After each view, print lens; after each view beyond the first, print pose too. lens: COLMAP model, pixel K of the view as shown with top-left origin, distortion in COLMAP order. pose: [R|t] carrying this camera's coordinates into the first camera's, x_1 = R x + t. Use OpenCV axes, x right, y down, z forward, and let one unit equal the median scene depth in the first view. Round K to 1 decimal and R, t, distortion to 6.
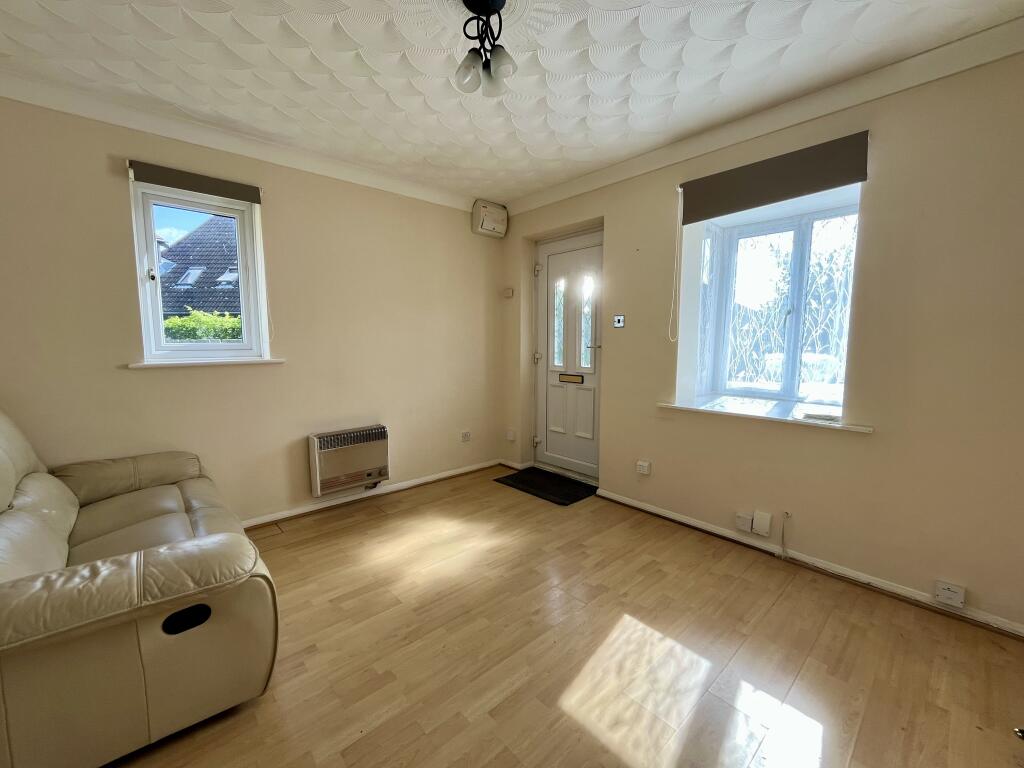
lens RADIAL K [[413.1, 0, 512.0], [0, 413.1, 384.0], [0, 0, 1]] dist [-0.001739, -0.000266]
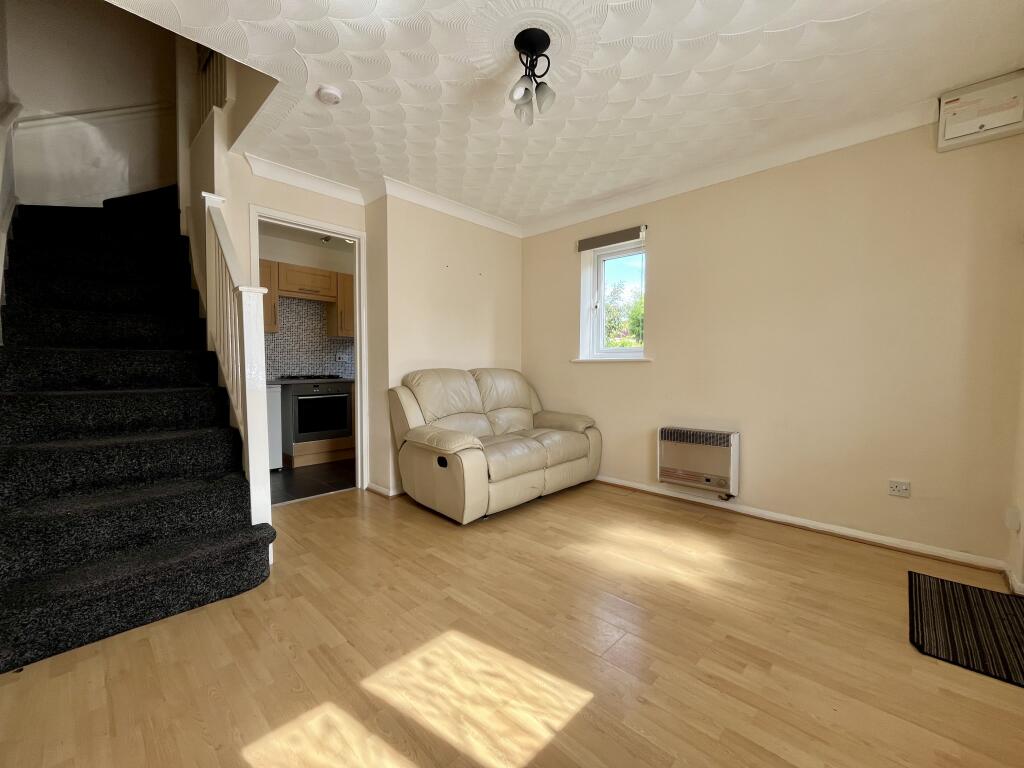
lens RADIAL K [[413.1, 0, 512.0], [0, 413.1, 384.0], [0, 0, 1]] dist [-0.001739, -0.000266]
pose [[0.082093, 0.042449, -0.995720, 0.703059], [-0.110364, 0.993335, 0.033248, 0.022283], [0.990495, 0.107162, 0.086231, 0.562581]]
